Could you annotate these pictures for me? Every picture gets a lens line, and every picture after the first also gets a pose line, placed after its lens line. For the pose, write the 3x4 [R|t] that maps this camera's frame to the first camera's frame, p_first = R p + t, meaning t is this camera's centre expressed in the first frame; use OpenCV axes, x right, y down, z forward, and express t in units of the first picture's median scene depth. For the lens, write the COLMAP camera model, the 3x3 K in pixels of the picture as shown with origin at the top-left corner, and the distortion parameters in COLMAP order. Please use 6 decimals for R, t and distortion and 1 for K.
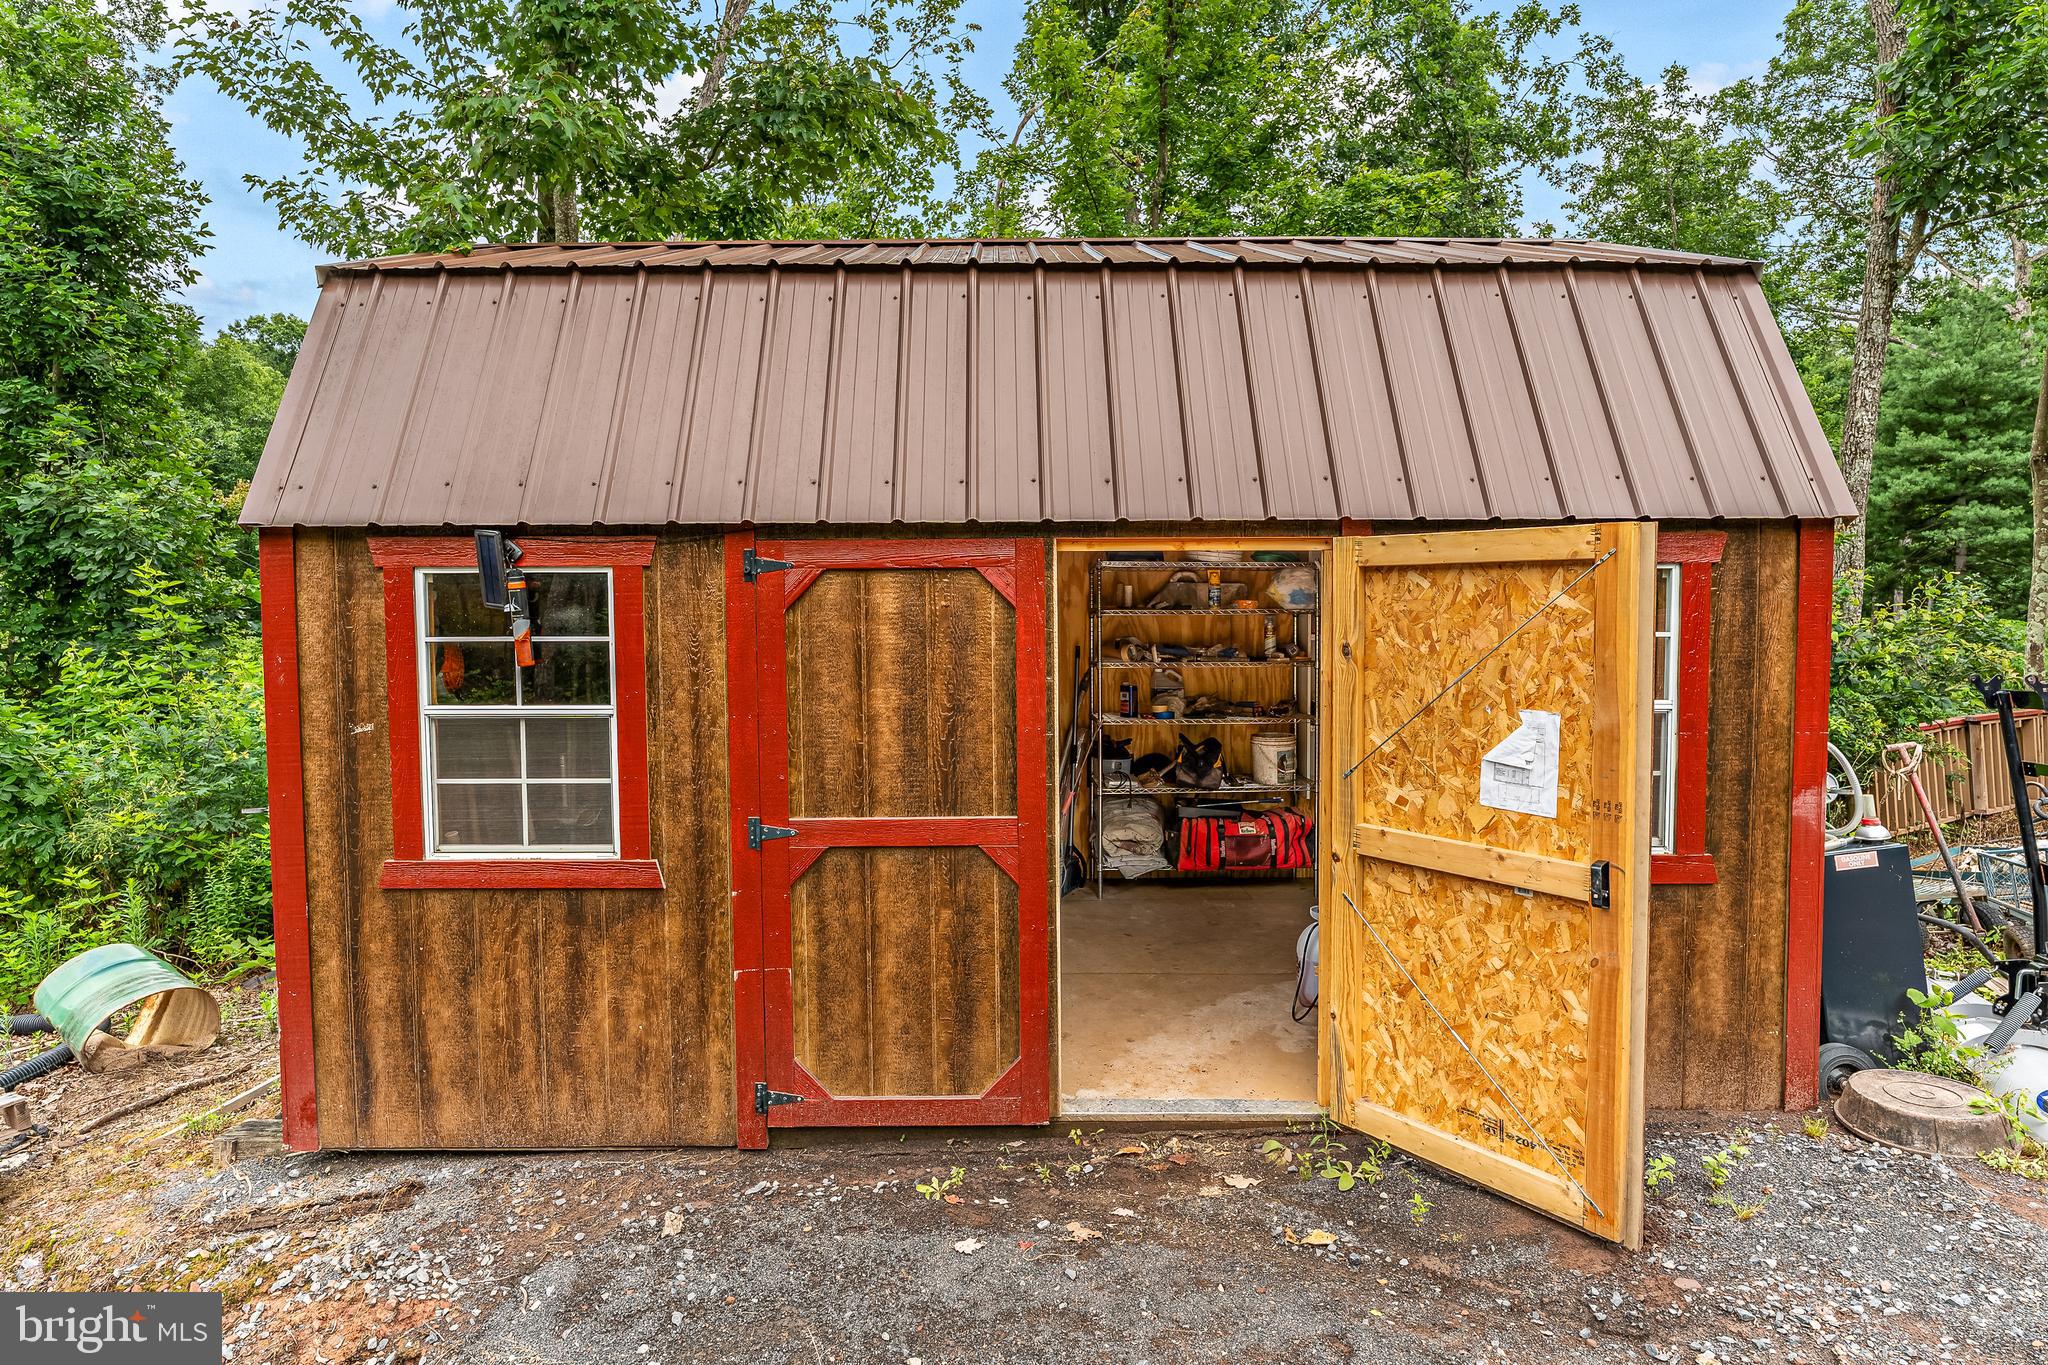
lens RADIAL K [[1158.8, 0, 1019.3], [0, 1158.8, 643.5], [0, 0, 1]] dist [-0.020053, -0.000196]
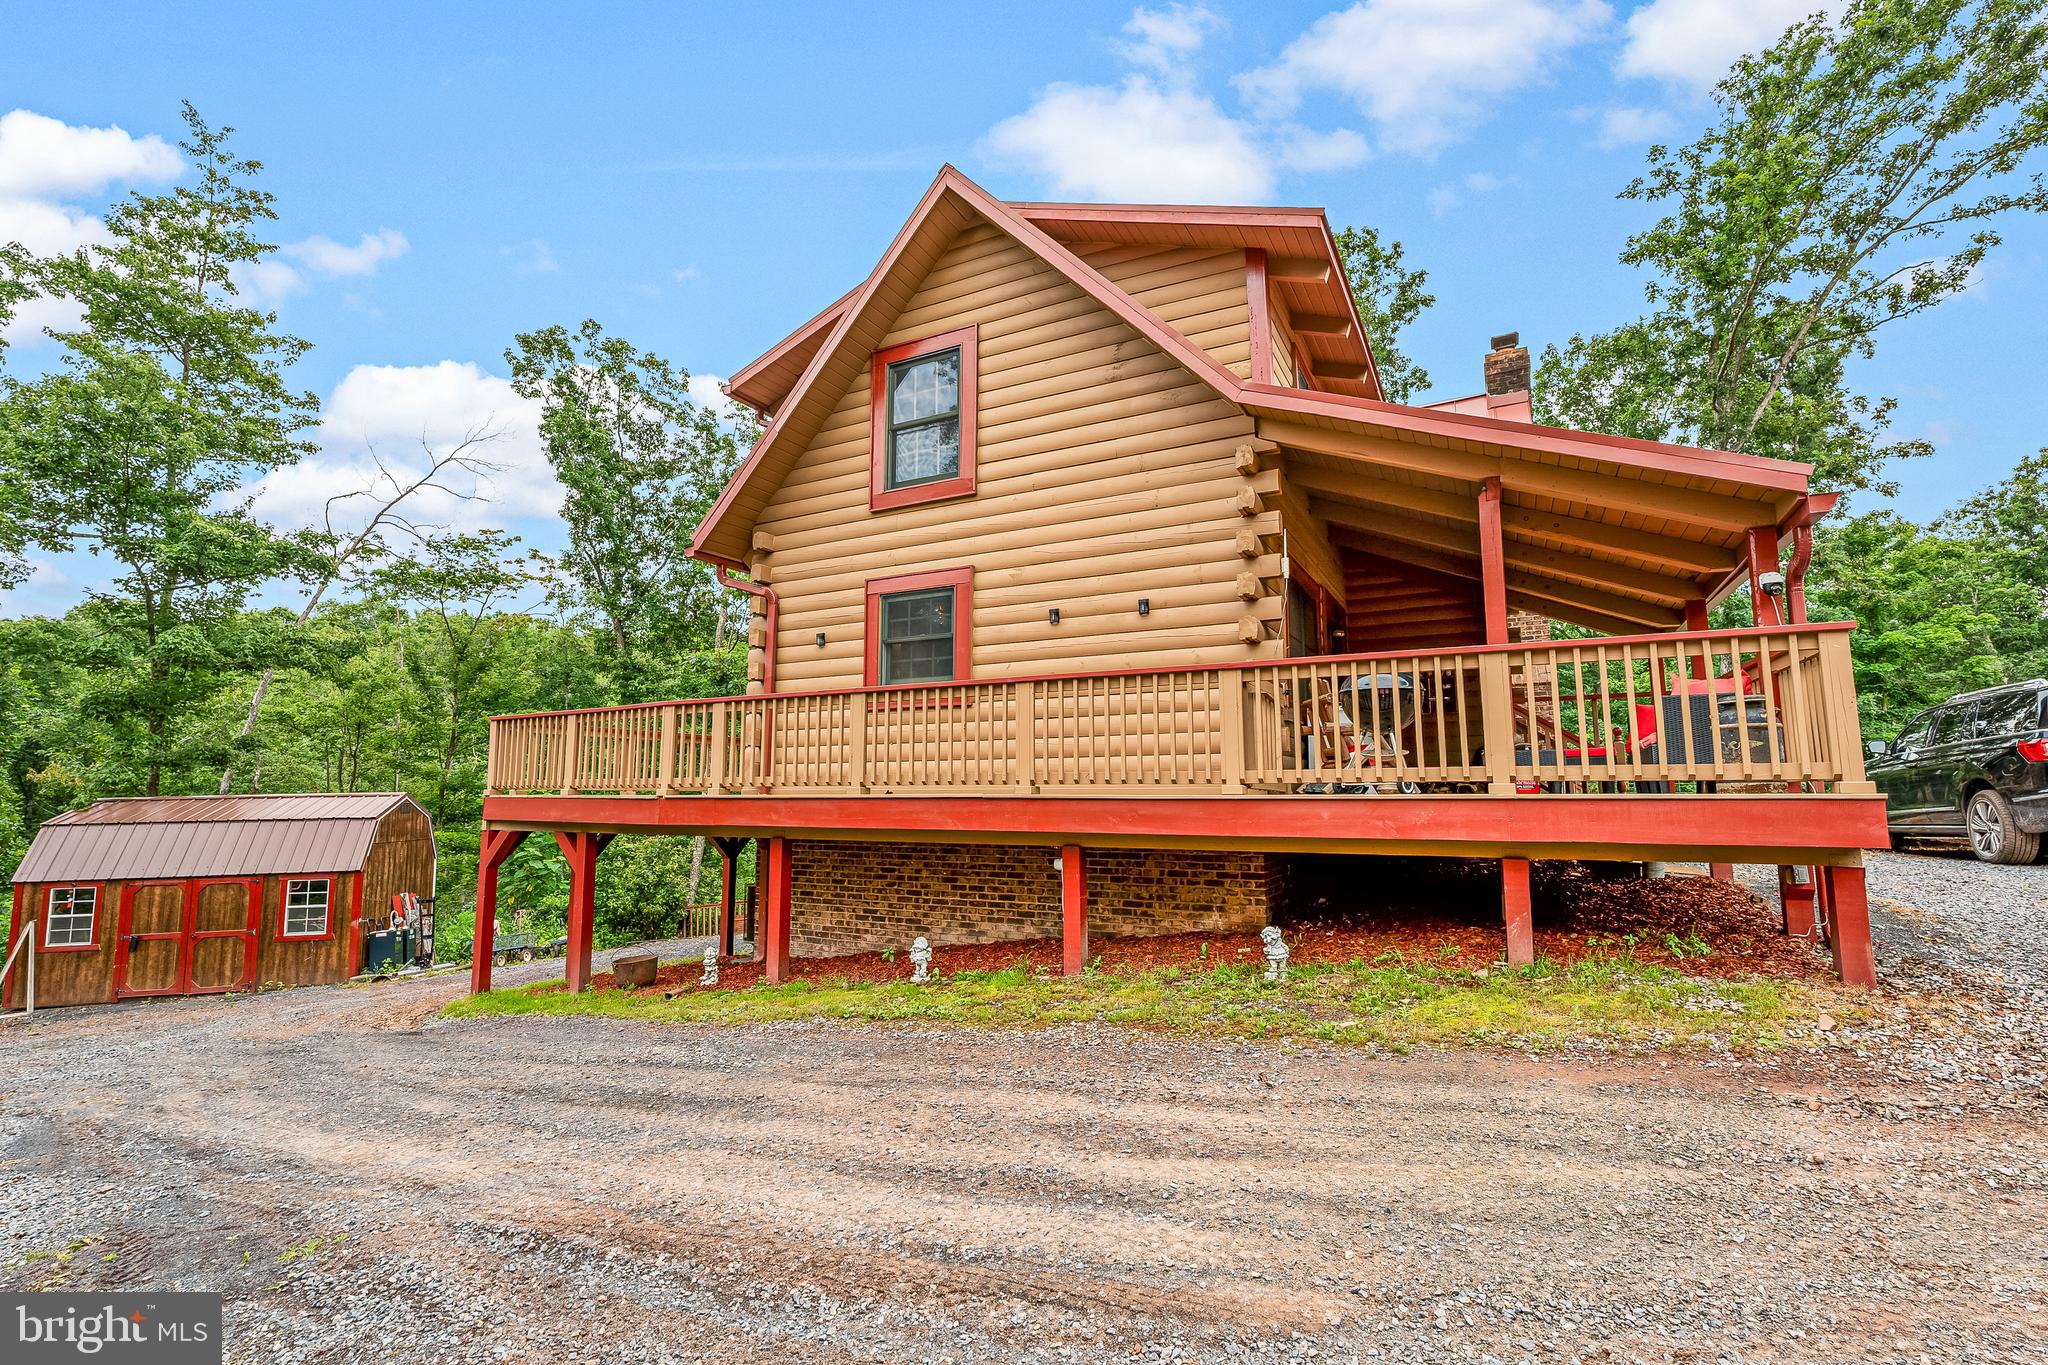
lens RADIAL K [[909.8, 0, 1024.0], [0, 909.8, 682.5], [0, 0, 1]] dist [-0.010547, 0.001450]
pose [[0.975075, 0.011359, 0.221583, 2.804314], [0.028080, 0.984340, -0.174028, -0.147178], [-0.220089, 0.175913, 0.959487, -3.966777]]
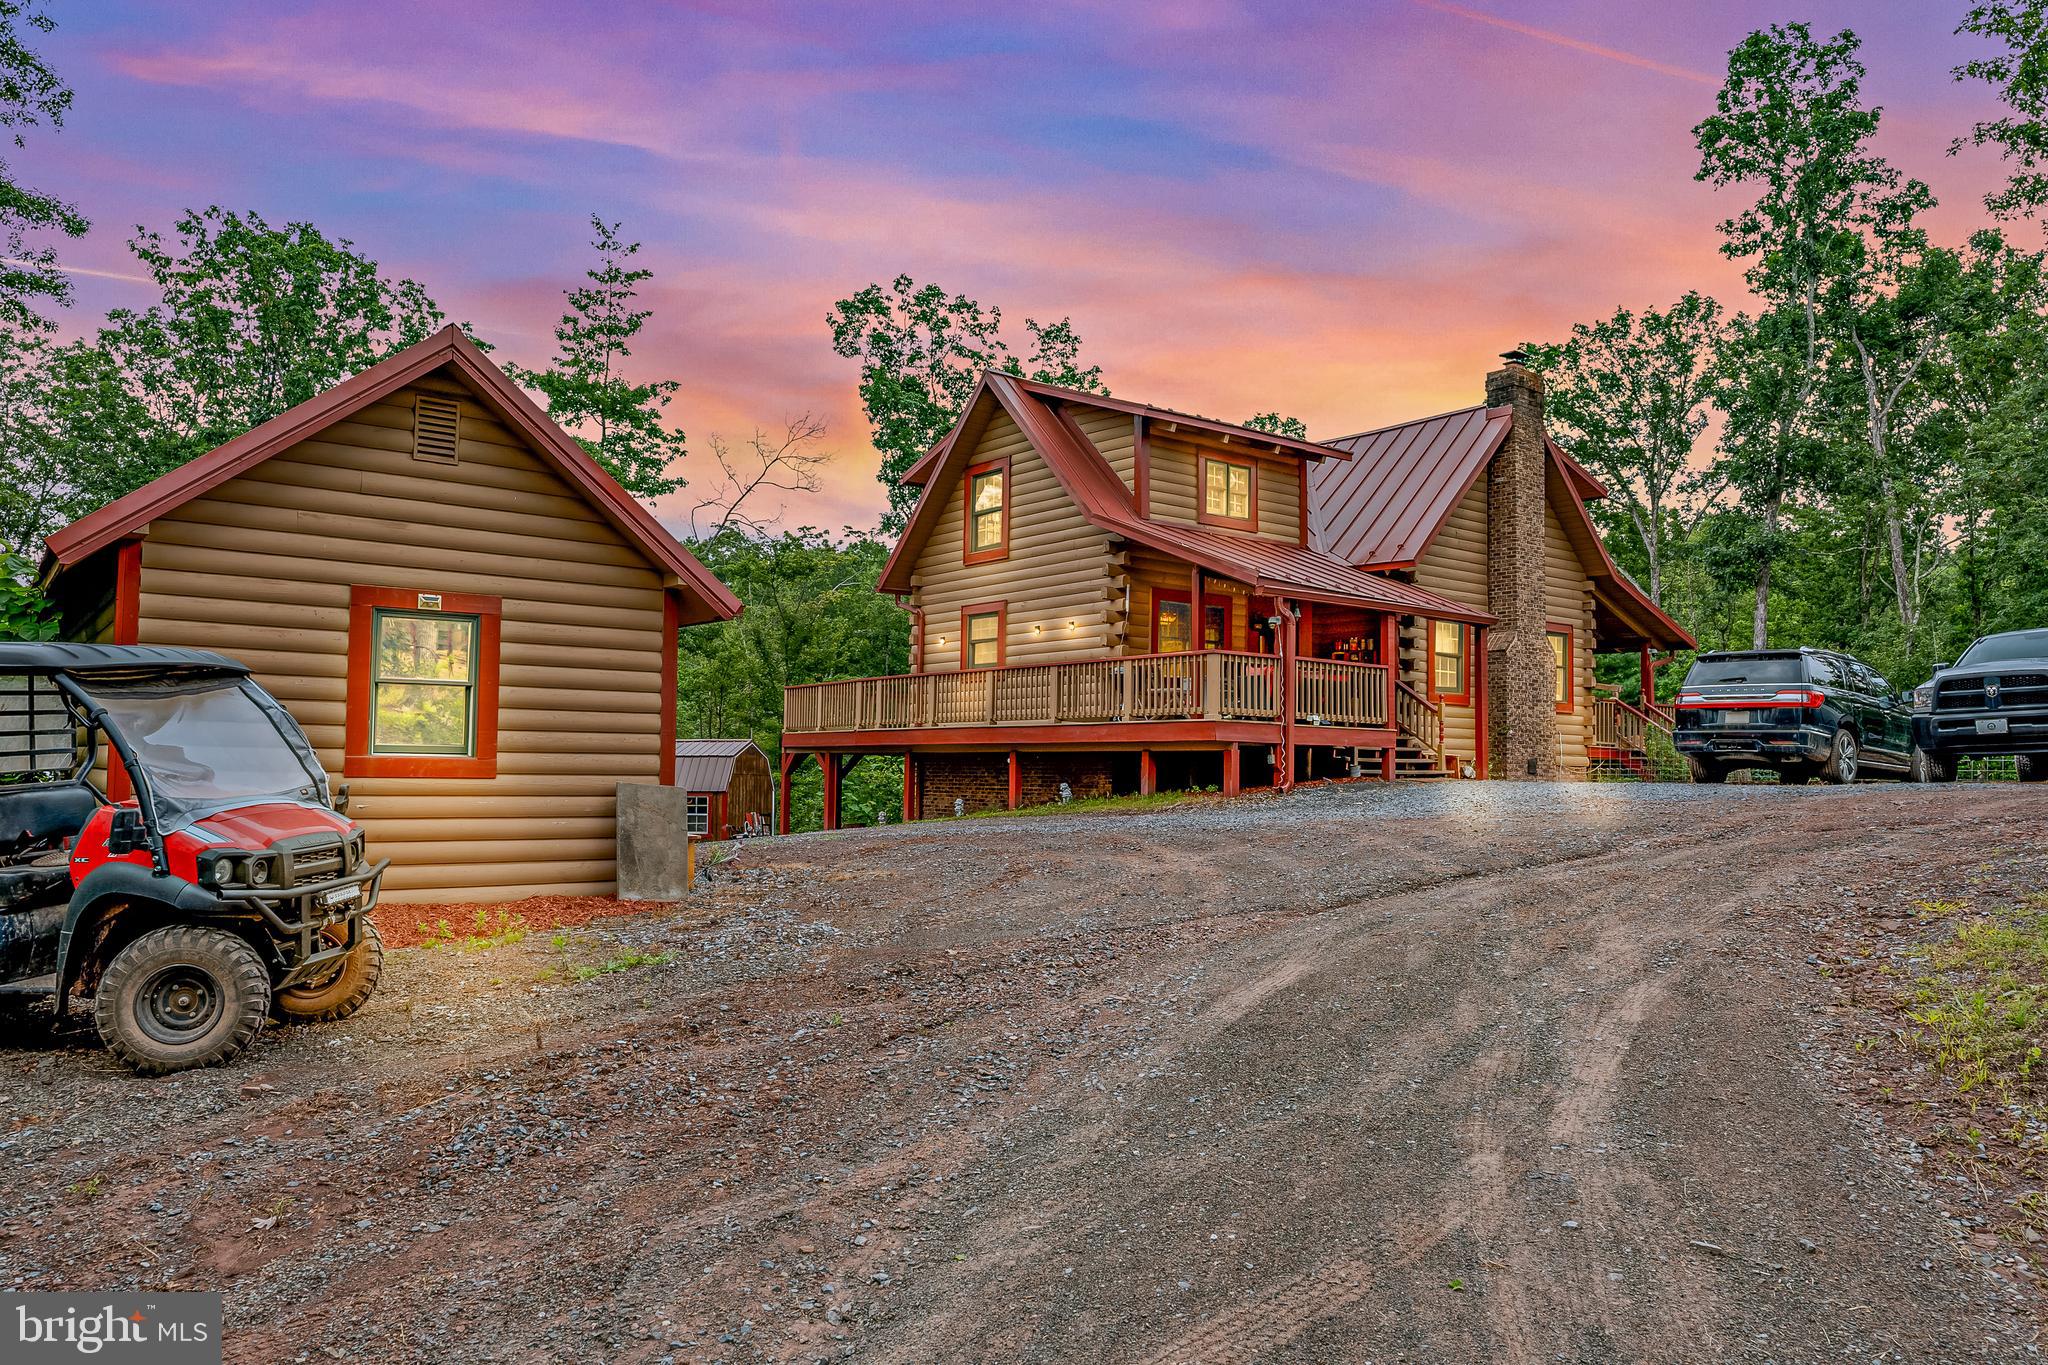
lens RADIAL K [[1438.6, 0, 1024.0], [0, 1438.6, 682.5], [0, 0, 1]] dist [-0.019694, 0.000279]
pose [[0.979149, -0.010018, -0.202896, 4.672323], [-0.015873, 0.991956, -0.125583, 0.352101], [0.202522, 0.126186, 0.971114, -8.175343]]
